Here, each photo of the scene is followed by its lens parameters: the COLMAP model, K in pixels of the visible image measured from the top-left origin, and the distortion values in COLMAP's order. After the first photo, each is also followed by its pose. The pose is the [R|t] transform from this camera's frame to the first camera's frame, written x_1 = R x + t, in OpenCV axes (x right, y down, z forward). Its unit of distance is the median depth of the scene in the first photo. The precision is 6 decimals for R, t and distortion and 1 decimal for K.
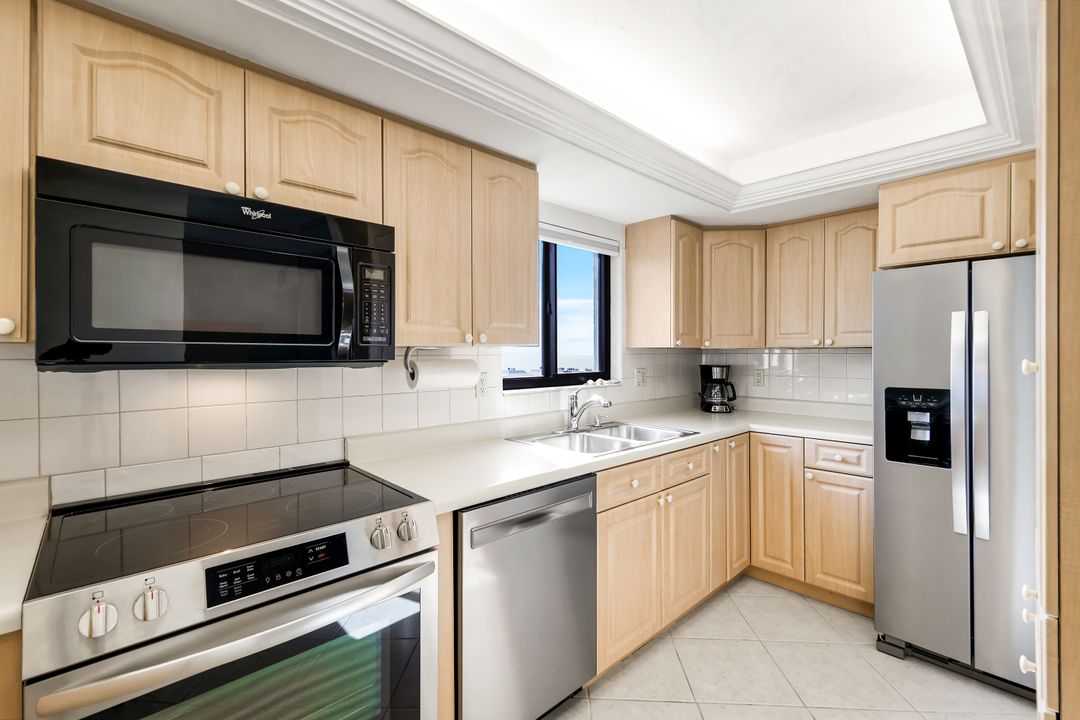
lens RADIAL K [[472.4, 0, 539.8], [0, 472.4, 359.6], [0, 0, 1]] dist [-0.007000, 0.002323]
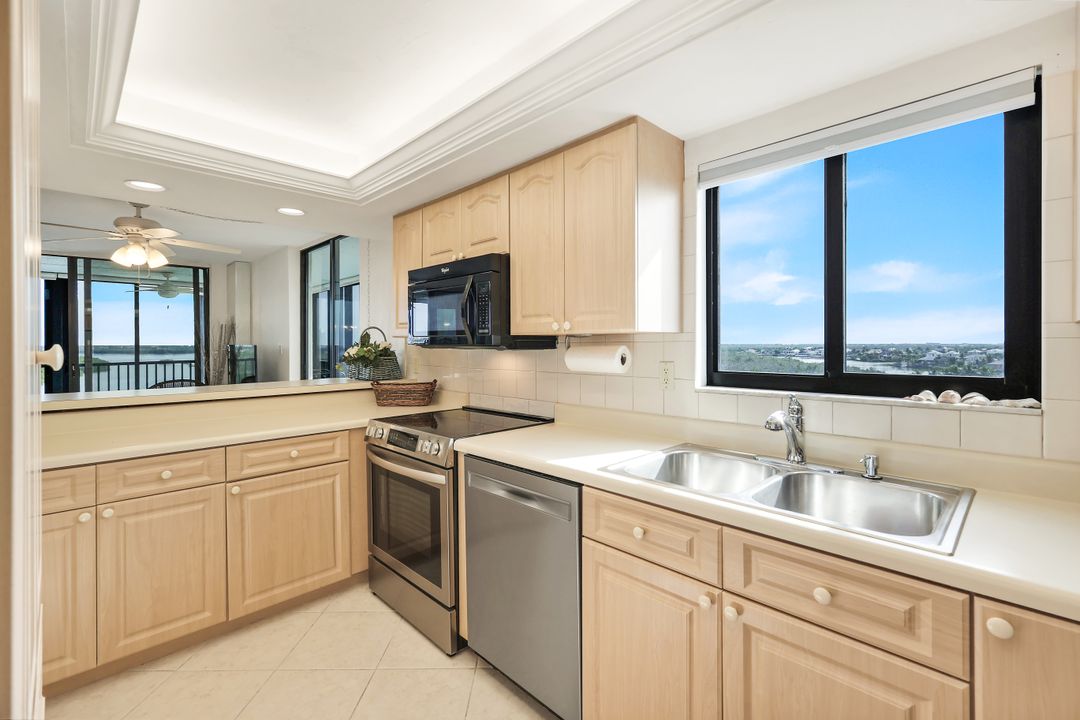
lens RADIAL K [[472.4, 0, 542.3], [0, 472.4, 354.9], [0, 0, 1]] dist [-0.007000, 0.002323]
pose [[0.028308, 0.027862, -0.999211, 1.044810], [-0.007063, 0.999592, 0.027673, -0.011564], [0.999574, 0.006274, 0.028493, 1.015953]]
